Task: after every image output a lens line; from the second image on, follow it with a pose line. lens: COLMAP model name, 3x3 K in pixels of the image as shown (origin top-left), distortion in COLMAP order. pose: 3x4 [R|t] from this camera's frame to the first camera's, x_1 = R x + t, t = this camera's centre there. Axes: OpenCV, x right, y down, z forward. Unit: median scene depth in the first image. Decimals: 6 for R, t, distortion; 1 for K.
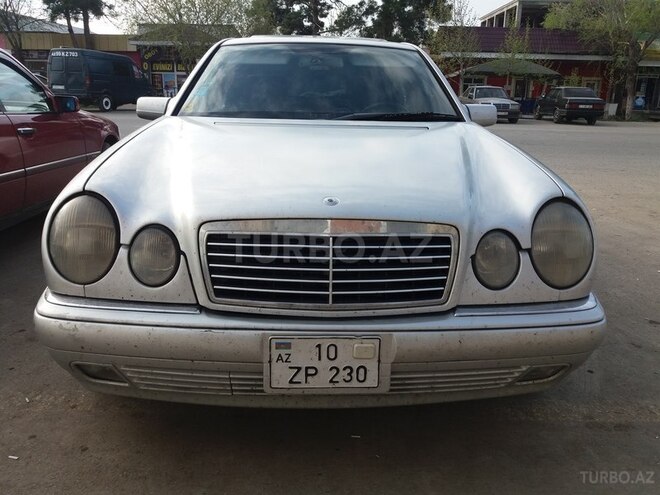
lens RADIAL K [[540.5, 0, 353.8], [0, 540.5, 247.2], [0, 0, 1]] dist [0.086096, -0.132722]
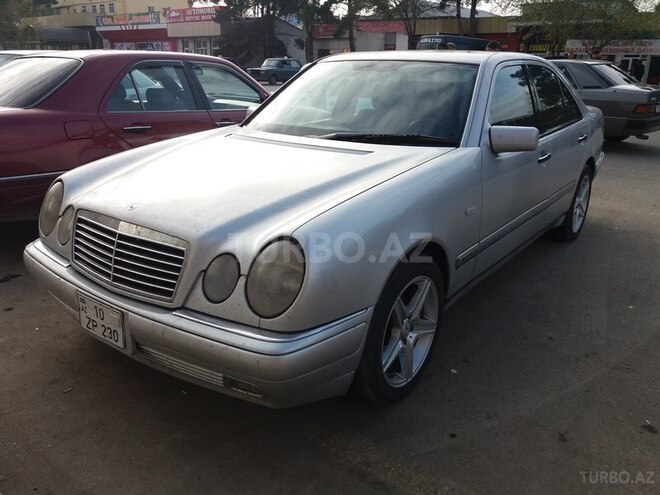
lens RADIAL K [[564.4, 0, 331.0], [0, 564.4, 234.9], [0, 0, 1]] dist [0.002684, -0.001917]
pose [[0.769726, 0.174477, -0.614068, 1.220227], [-0.170322, 0.983185, 0.065858, -0.196473], [0.615233, 0.053896, 0.786501, 0.191677]]
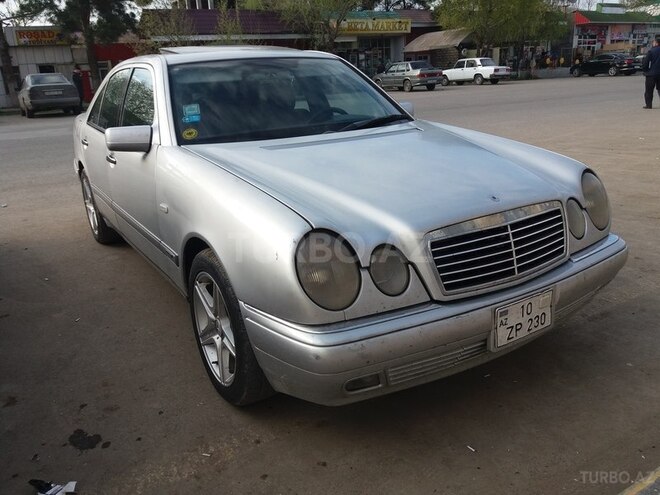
lens RADIAL K [[551.4, 0, 330.6], [0, 551.4, 221.5], [0, 0, 1]] dist [0.074564, -0.151868]
pose [[0.867459, -0.194321, 0.457990, -1.009177], [0.197583, 0.979415, 0.041324, -0.164441], [-0.456592, 0.054645, 0.887996, -0.013054]]
